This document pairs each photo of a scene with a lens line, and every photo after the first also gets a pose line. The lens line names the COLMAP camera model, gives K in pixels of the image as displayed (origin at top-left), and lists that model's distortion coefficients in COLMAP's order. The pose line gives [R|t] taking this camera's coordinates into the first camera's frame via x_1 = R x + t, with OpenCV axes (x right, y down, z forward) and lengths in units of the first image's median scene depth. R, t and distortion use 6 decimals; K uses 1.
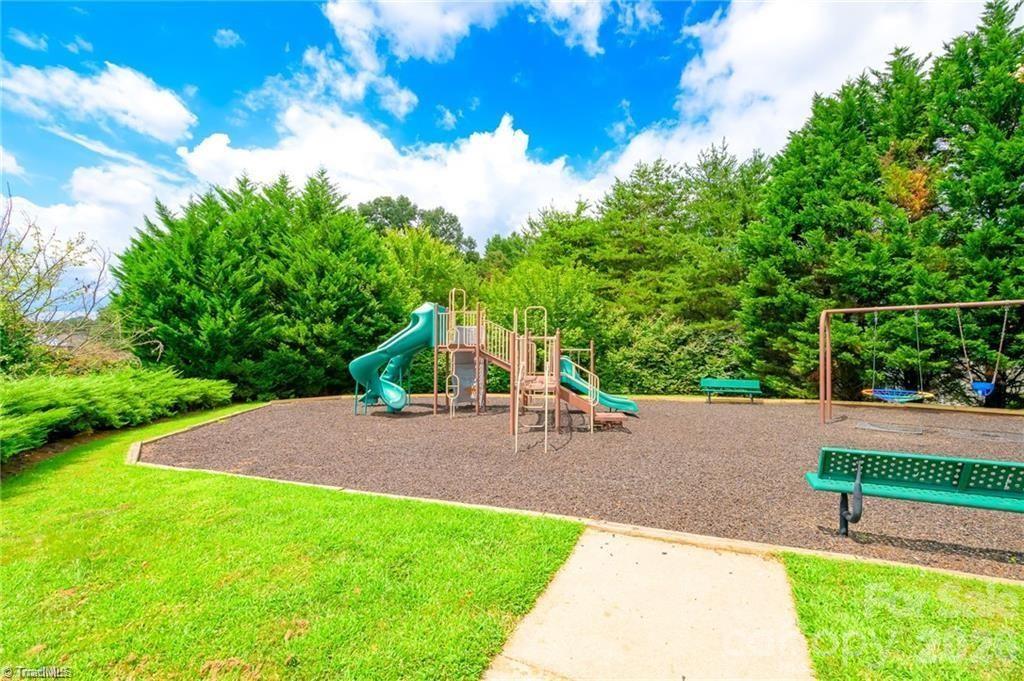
lens RADIAL K [[461.2, 0, 509.7], [0, 461.2, 353.8], [0, 0, 1]] dist [0.001298, -0.000178]
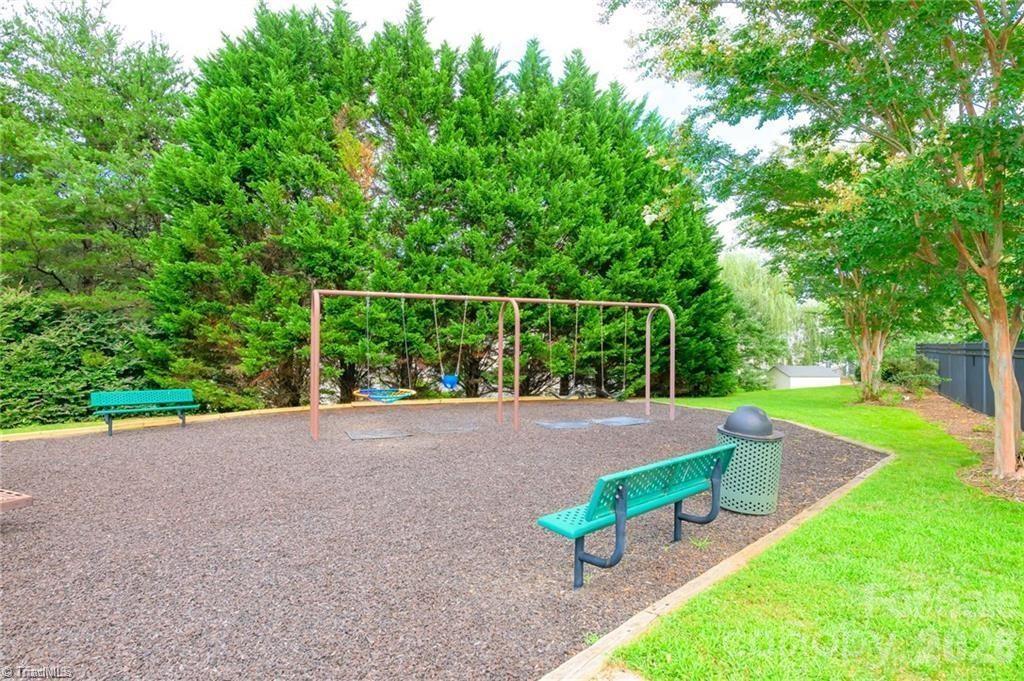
lens RADIAL K [[580.4, 0, 512.0], [0, 580.4, 340.5], [0, 0, 1]] dist [-0.000957, 0.000069]
pose [[0.335260, 0.007086, 0.942099, -0.083450], [0.002943, 0.999959, -0.008569, -0.001980], [-0.942121, 0.005645, 0.335225, 0.304069]]
